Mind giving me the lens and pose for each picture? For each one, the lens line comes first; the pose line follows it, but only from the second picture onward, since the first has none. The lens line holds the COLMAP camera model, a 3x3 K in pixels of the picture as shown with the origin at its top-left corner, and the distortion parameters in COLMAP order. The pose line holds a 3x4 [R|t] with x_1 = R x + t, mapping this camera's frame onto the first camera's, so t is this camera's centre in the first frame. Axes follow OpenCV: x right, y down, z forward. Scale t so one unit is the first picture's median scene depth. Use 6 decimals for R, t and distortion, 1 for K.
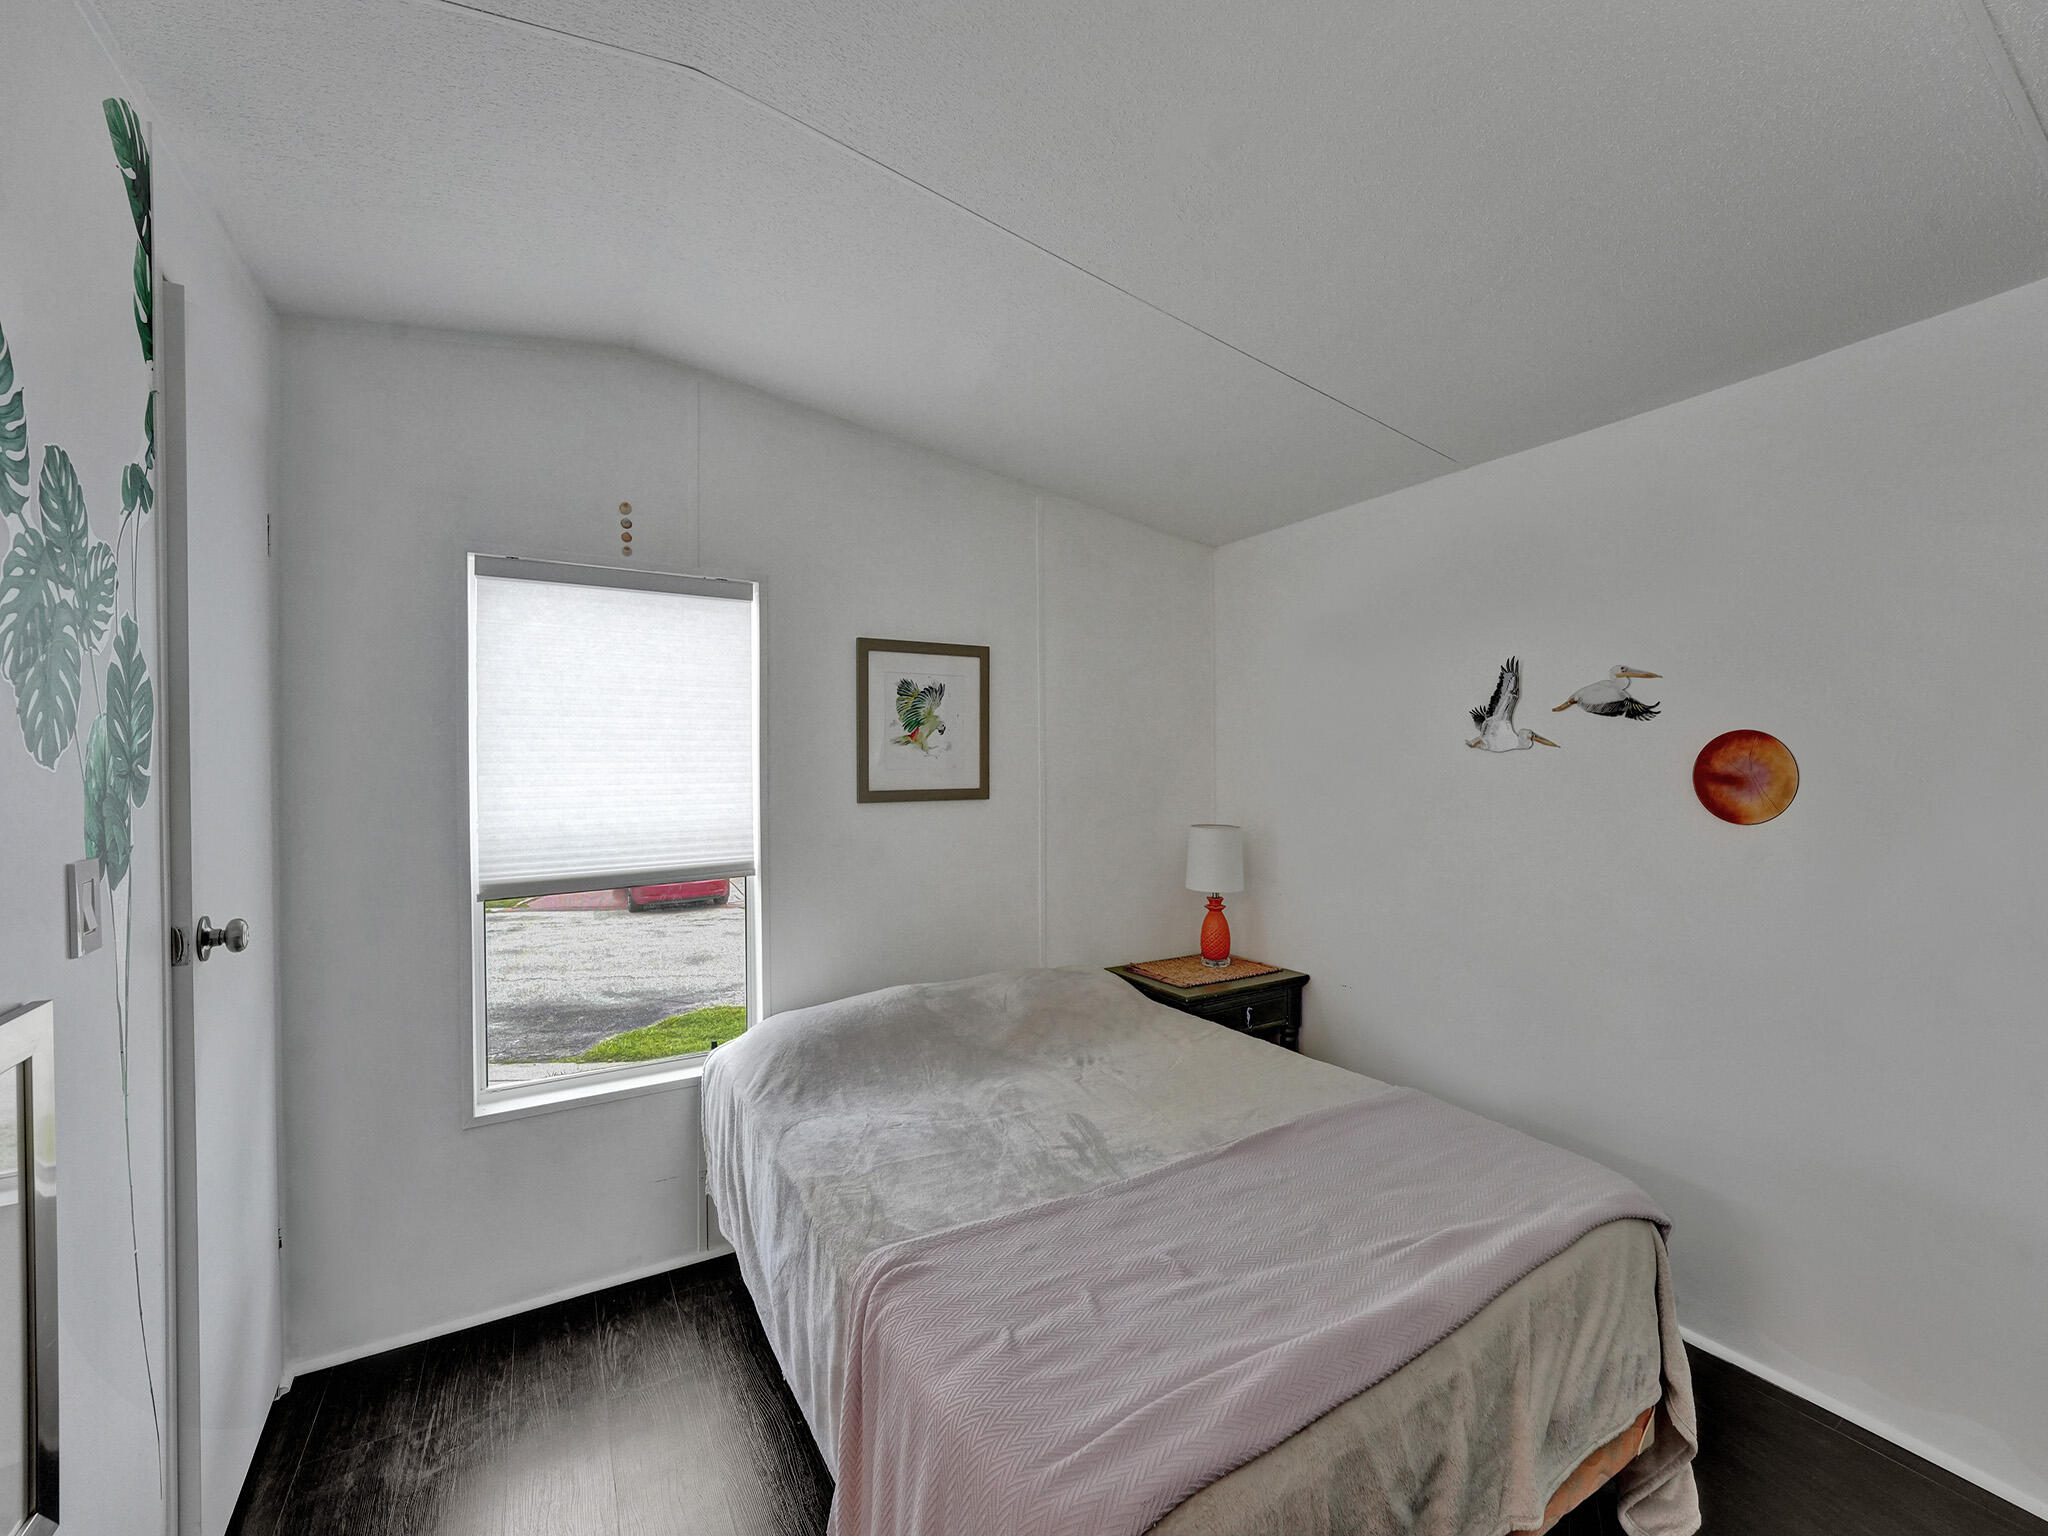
lens RADIAL K [[823.1, 0, 1022.1], [0, 823.1, 776.8], [0, 0, 1]] dist [-0.000920, 0.000034]
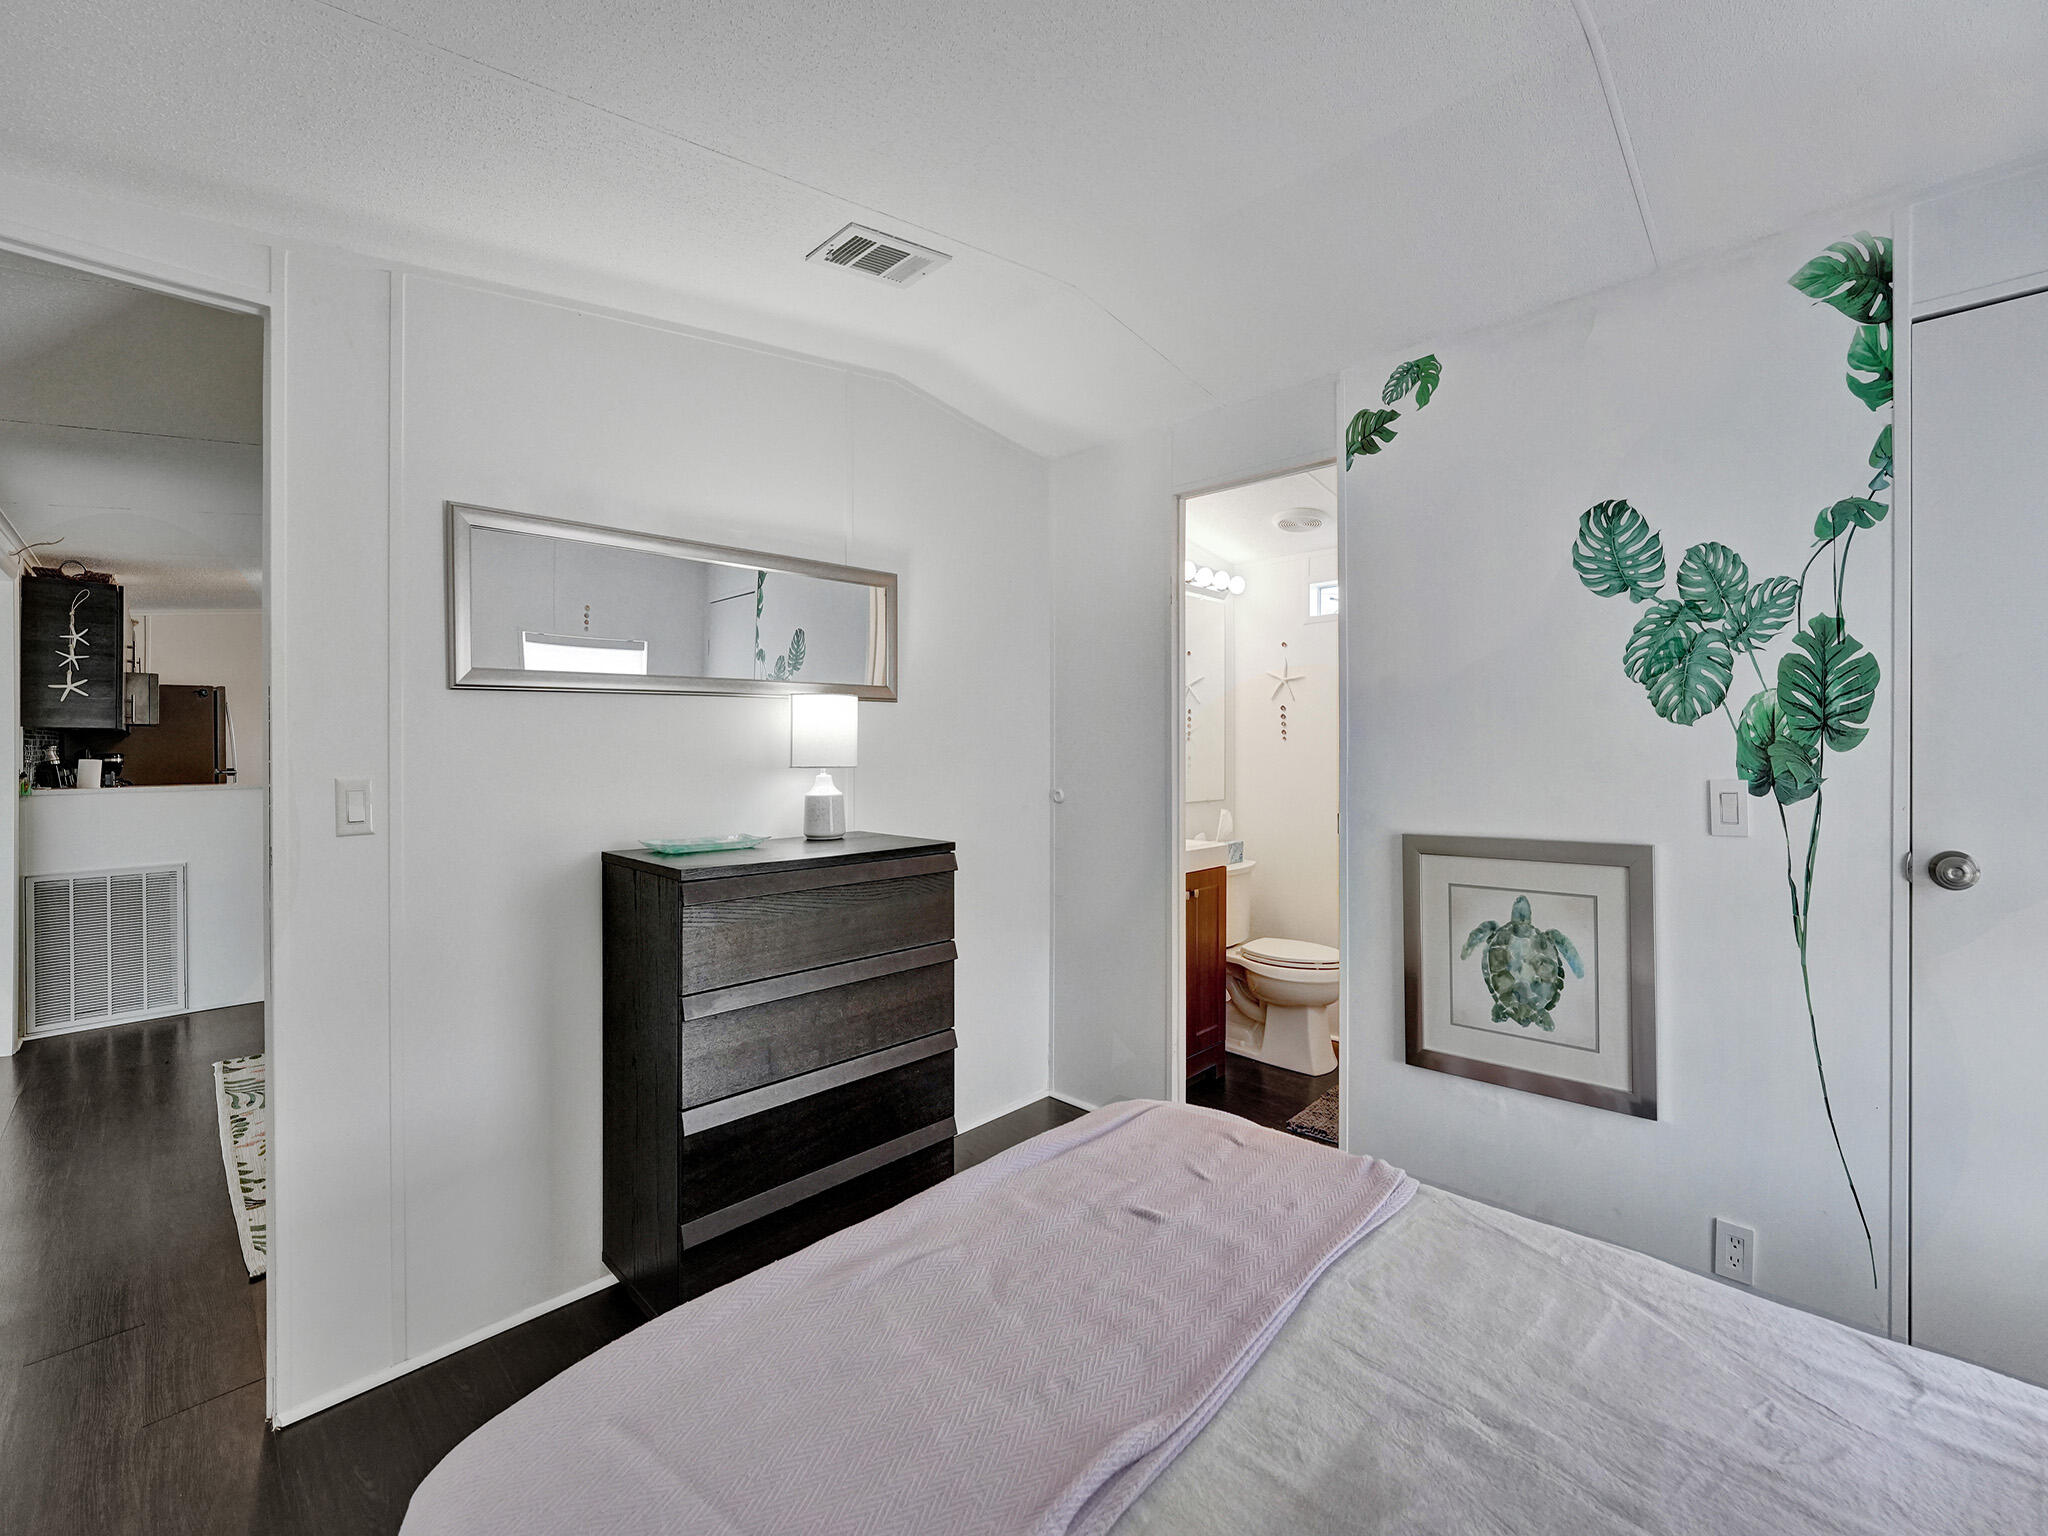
lens RADIAL K [[855.2, 0, 1031.6], [0, 855.2, 752.6], [0, 0, 1]] dist [-0.002360, -0.000239]
pose [[-0.957392, 0.013753, -0.288465, 0.368281], [0.006979, 0.999676, 0.024498, -0.003445], [0.288709, 0.021441, -0.957177, 1.164214]]
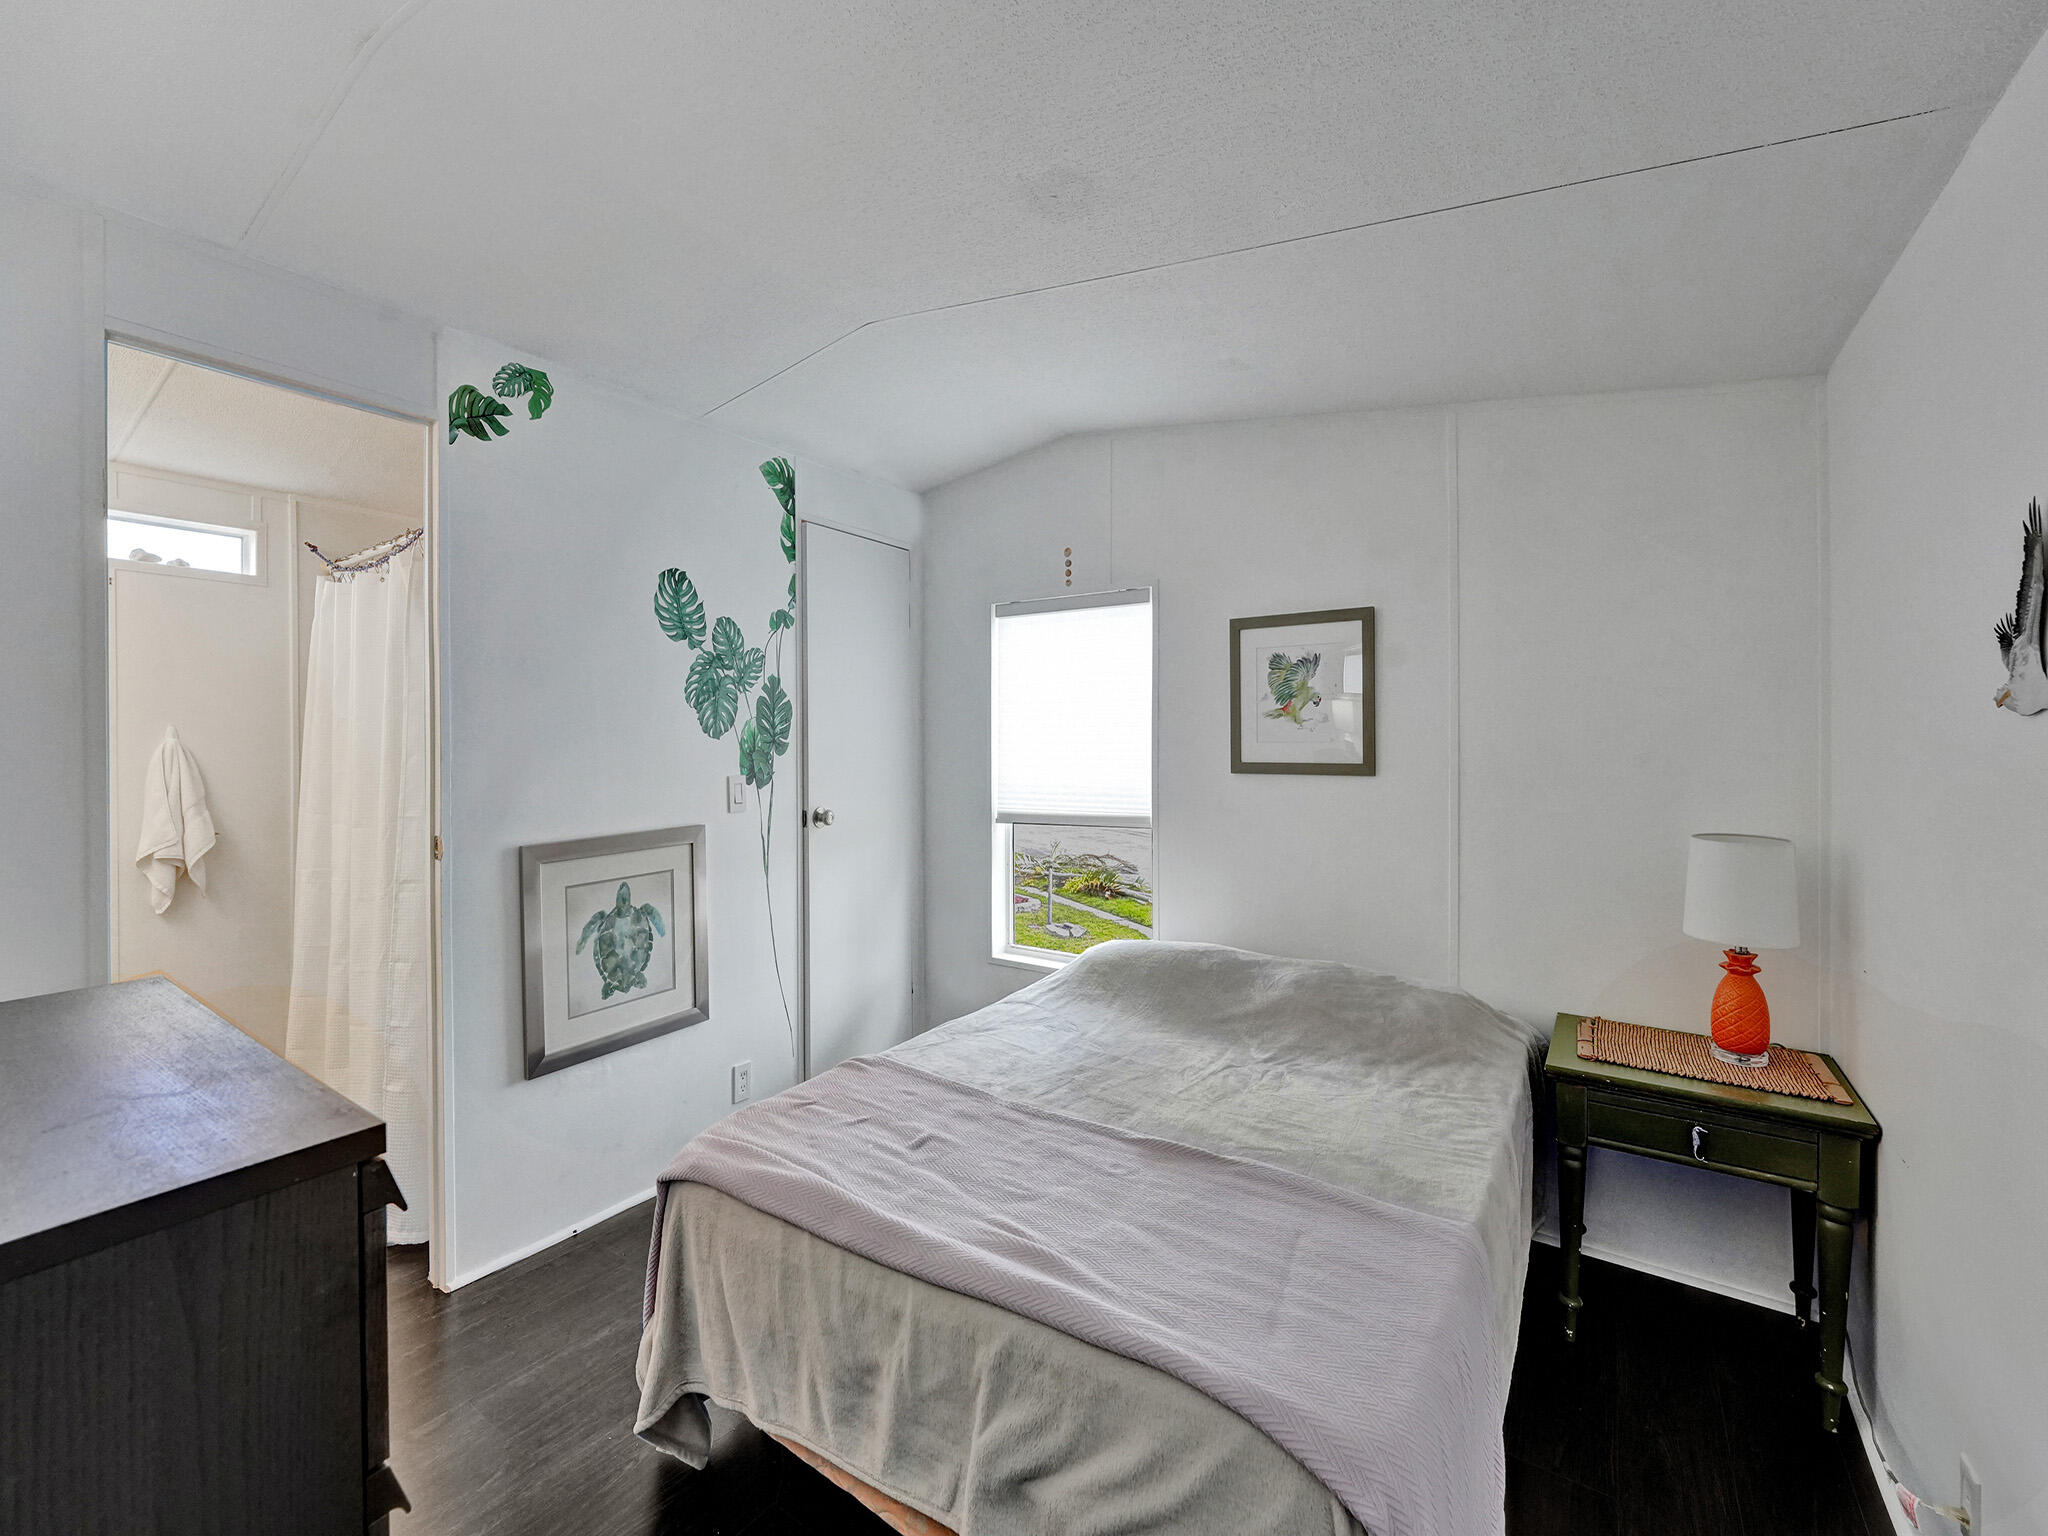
lens RADIAL K [[843.3, 0, 1032.2], [0, 843.3, 753.0], [0, 0, 1]] dist [-0.002571, -0.000076]
pose [[0.439533, 0.020056, -0.898003, 0.830782], [-0.011886, 0.999793, 0.016512, -0.011722], [0.898148, 0.003416, 0.439680, 0.348325]]
